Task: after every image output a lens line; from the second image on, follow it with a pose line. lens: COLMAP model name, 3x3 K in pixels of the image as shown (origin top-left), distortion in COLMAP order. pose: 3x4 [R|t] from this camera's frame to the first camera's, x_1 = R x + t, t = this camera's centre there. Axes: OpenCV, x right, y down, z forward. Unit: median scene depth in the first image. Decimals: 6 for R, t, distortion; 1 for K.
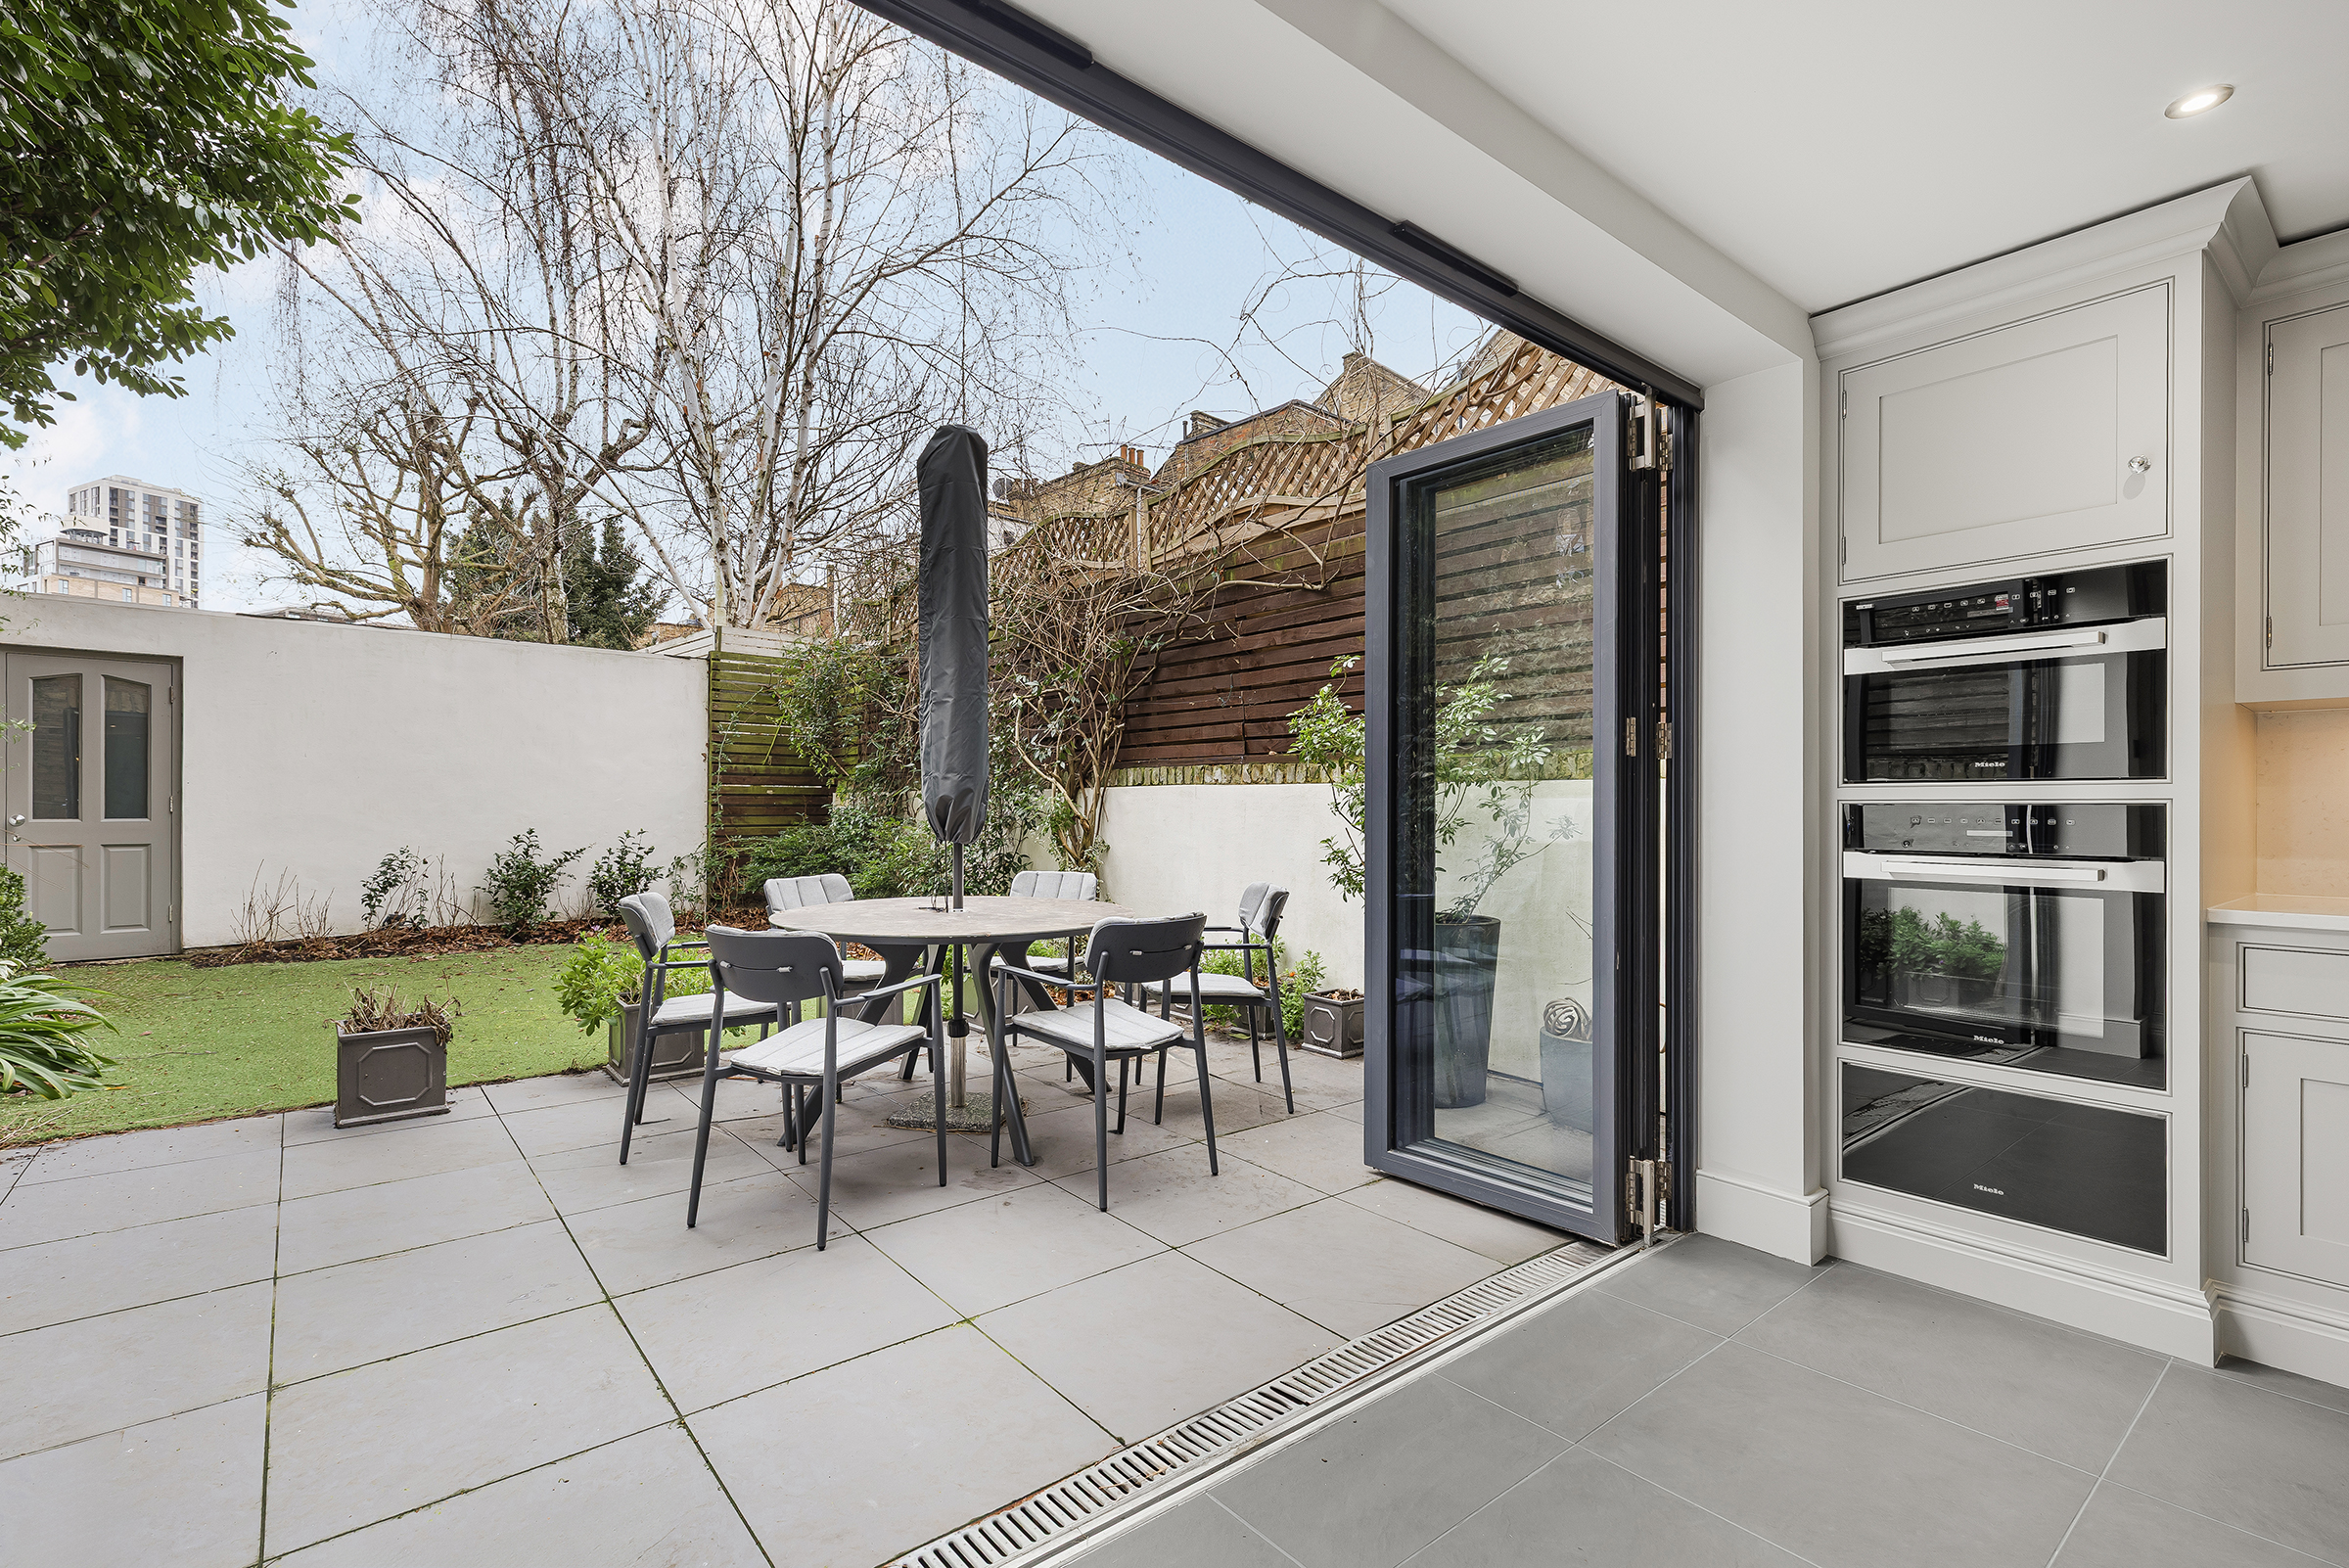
lens RADIAL K [[1083.3, 0, 1173.1], [0, 1083.3, 815.9], [0, 0, 1]] dist [0.002667, -0.000152]
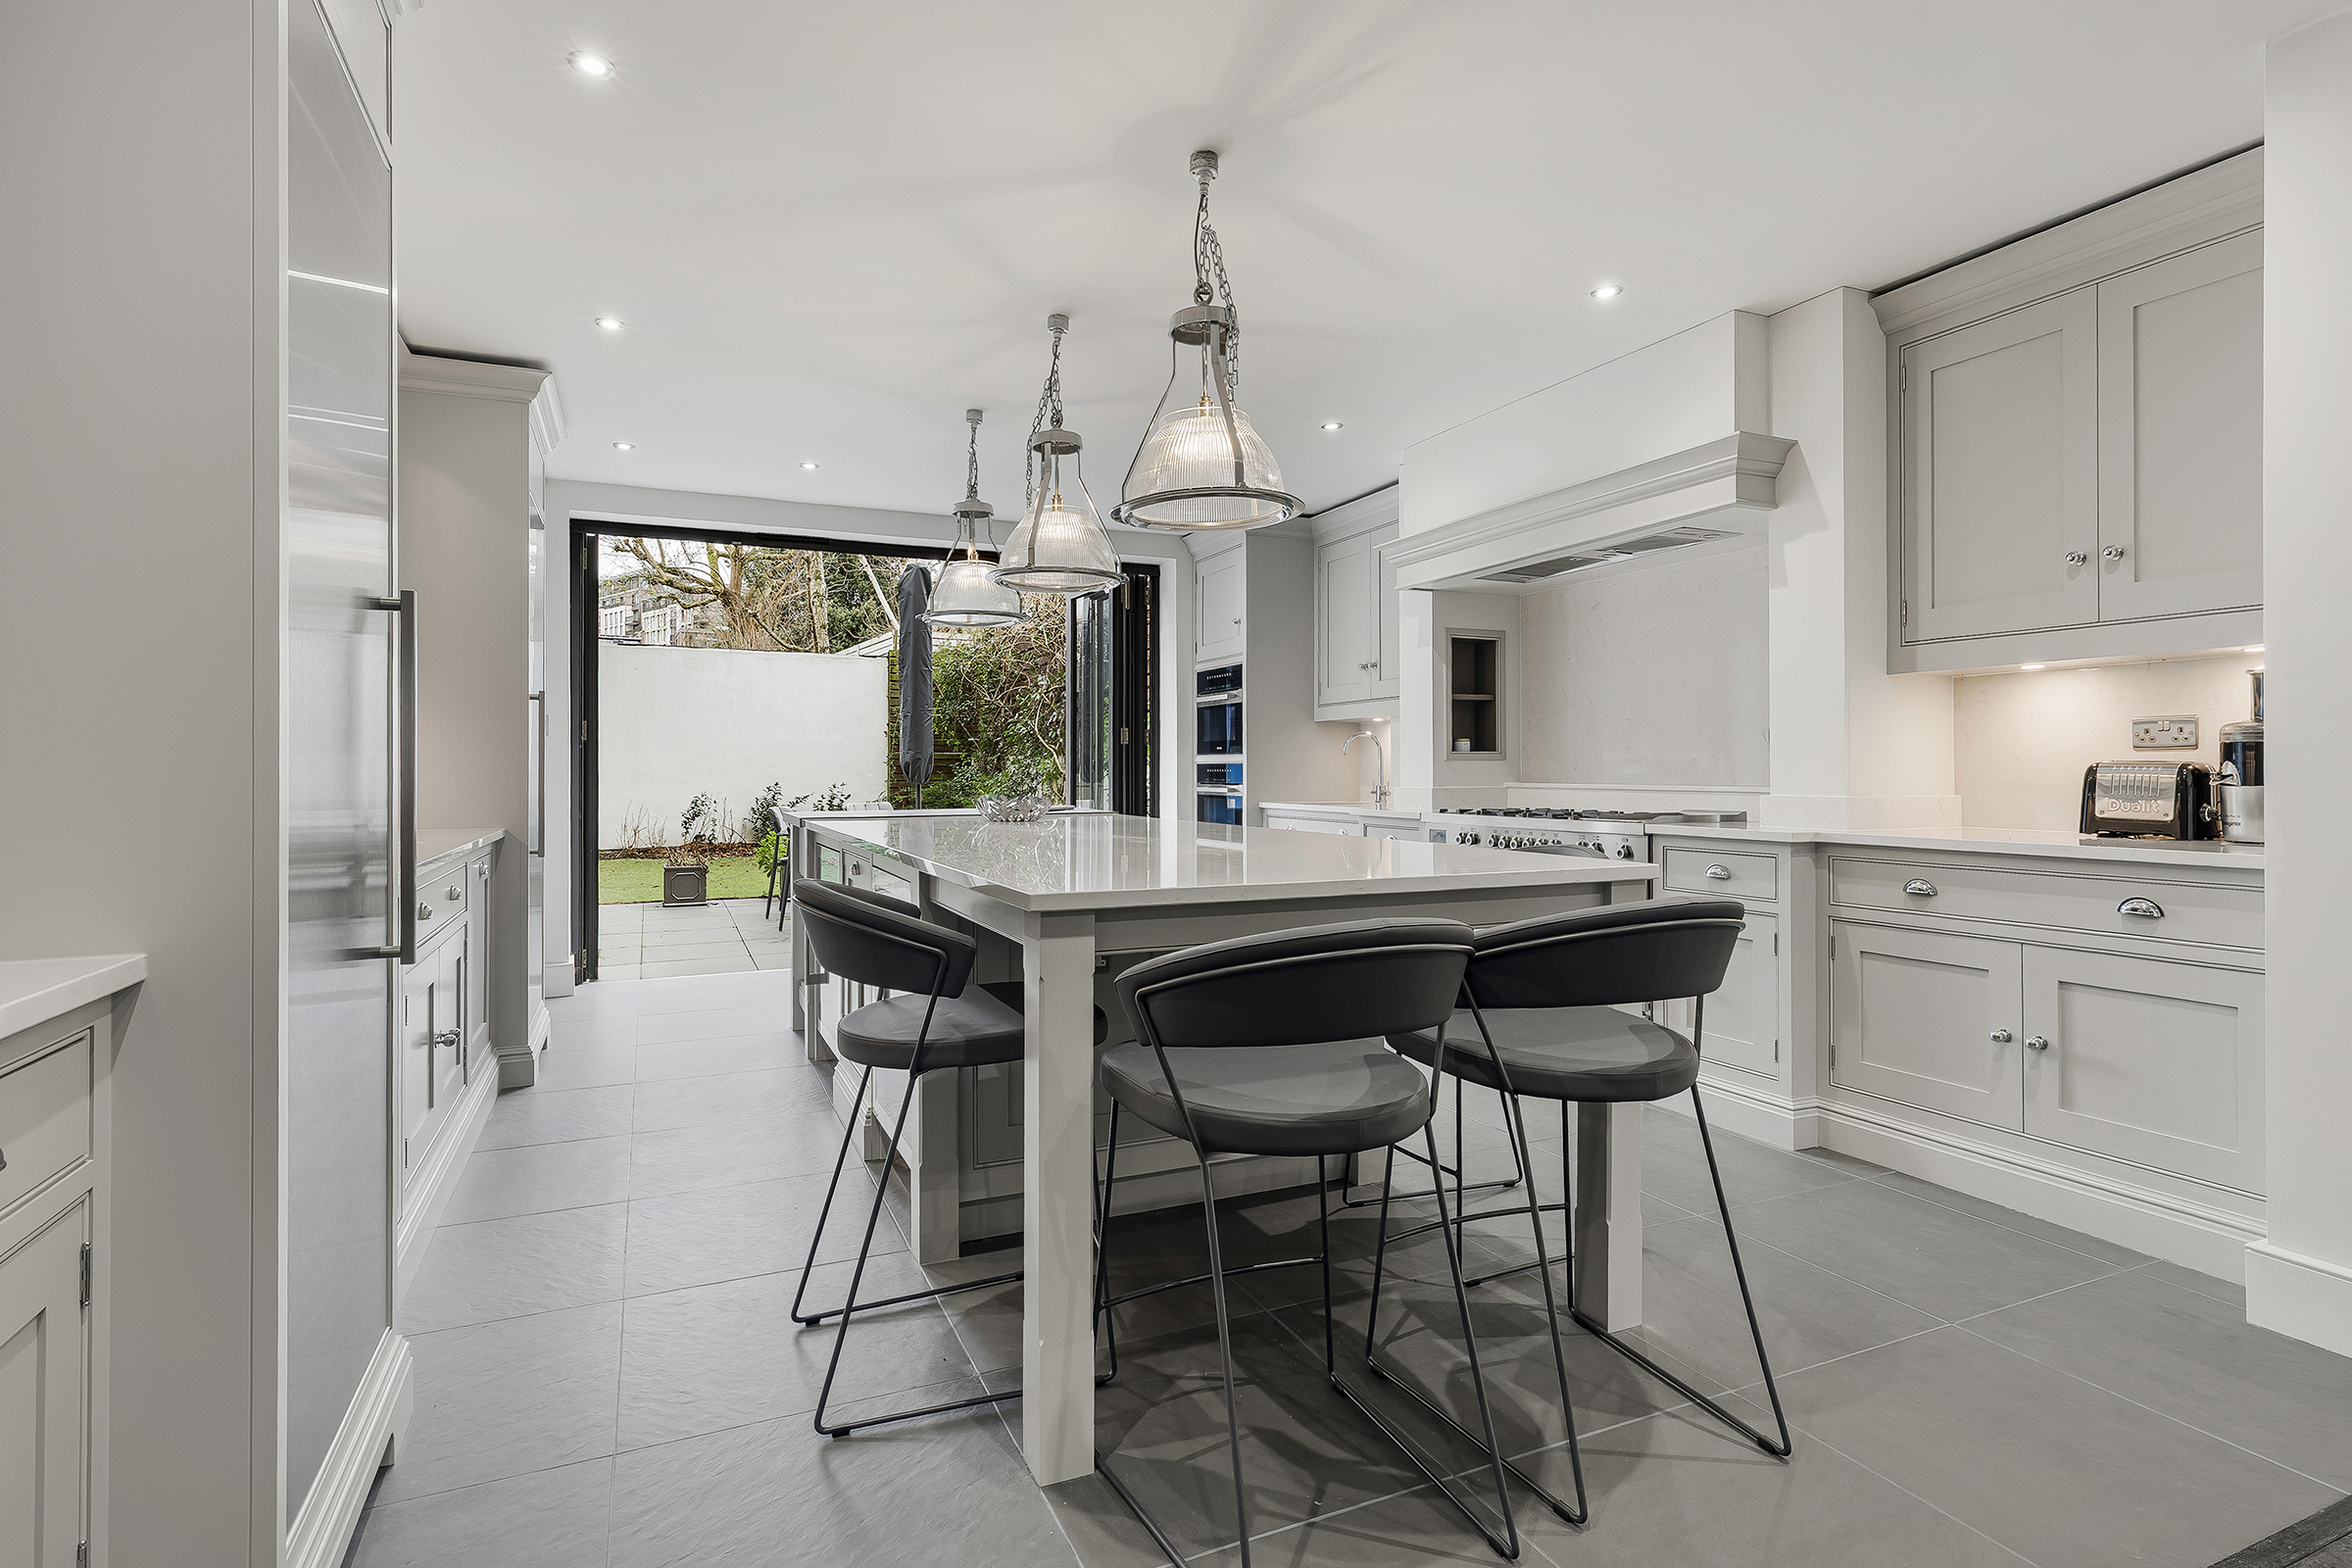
lens RADIAL K [[1136.3, 0, 1149.1], [0, 1136.3, 778.5], [0, 0, 1]] dist [0.002606, 0.000123]
pose [[0.965622, -0.003154, -0.259930, 0.382961], [0.003396, 0.999994, 0.000482, 0.008760], [0.259926, -0.001348, 0.965627, -0.477563]]
